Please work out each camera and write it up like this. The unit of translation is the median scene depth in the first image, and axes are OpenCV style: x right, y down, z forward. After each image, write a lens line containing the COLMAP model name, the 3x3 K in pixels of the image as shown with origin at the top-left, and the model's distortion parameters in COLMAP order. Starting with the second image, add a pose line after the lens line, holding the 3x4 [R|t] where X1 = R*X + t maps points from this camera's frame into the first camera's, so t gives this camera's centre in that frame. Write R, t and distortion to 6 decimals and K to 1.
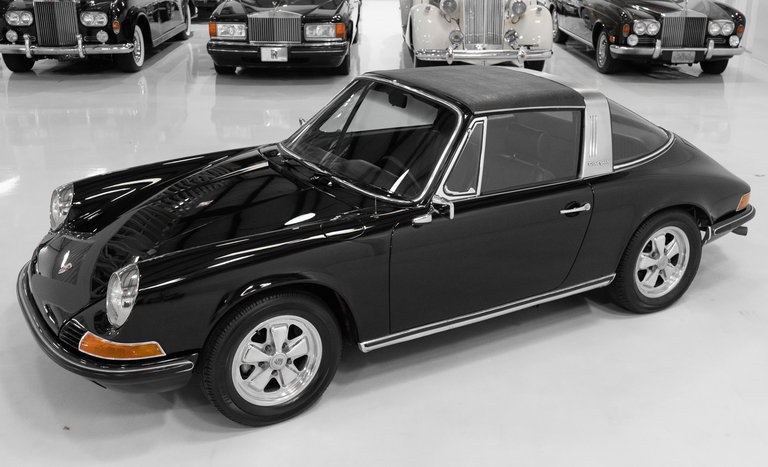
lens RADIAL K [[925.1, 0, 396.6], [0, 925.1, 235.9], [0, 0, 1]] dist [-0.008199, -0.018683]
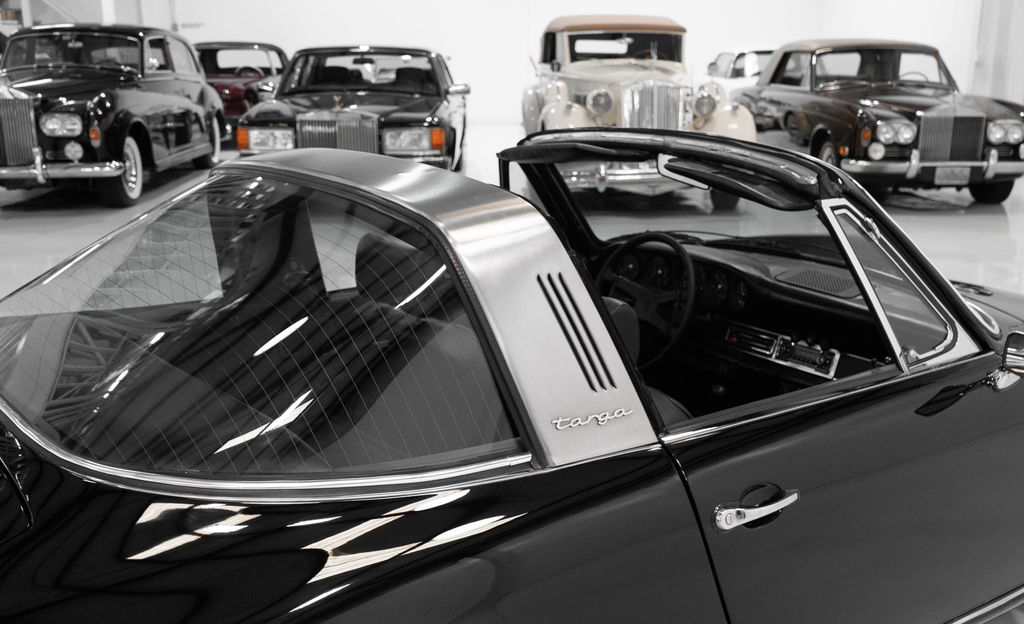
lens RADIAL K [[1142.7, 0, 528.7], [0, 1142.7, 343.0], [0, 0, 1]] dist [-0.001232, 0.020825]
pose [[0.999668, -0.011516, 0.023039, -0.016278], [0.013447, 0.996250, -0.085471, -0.006673], [-0.021969, 0.085752, 0.996074, 0.196564]]
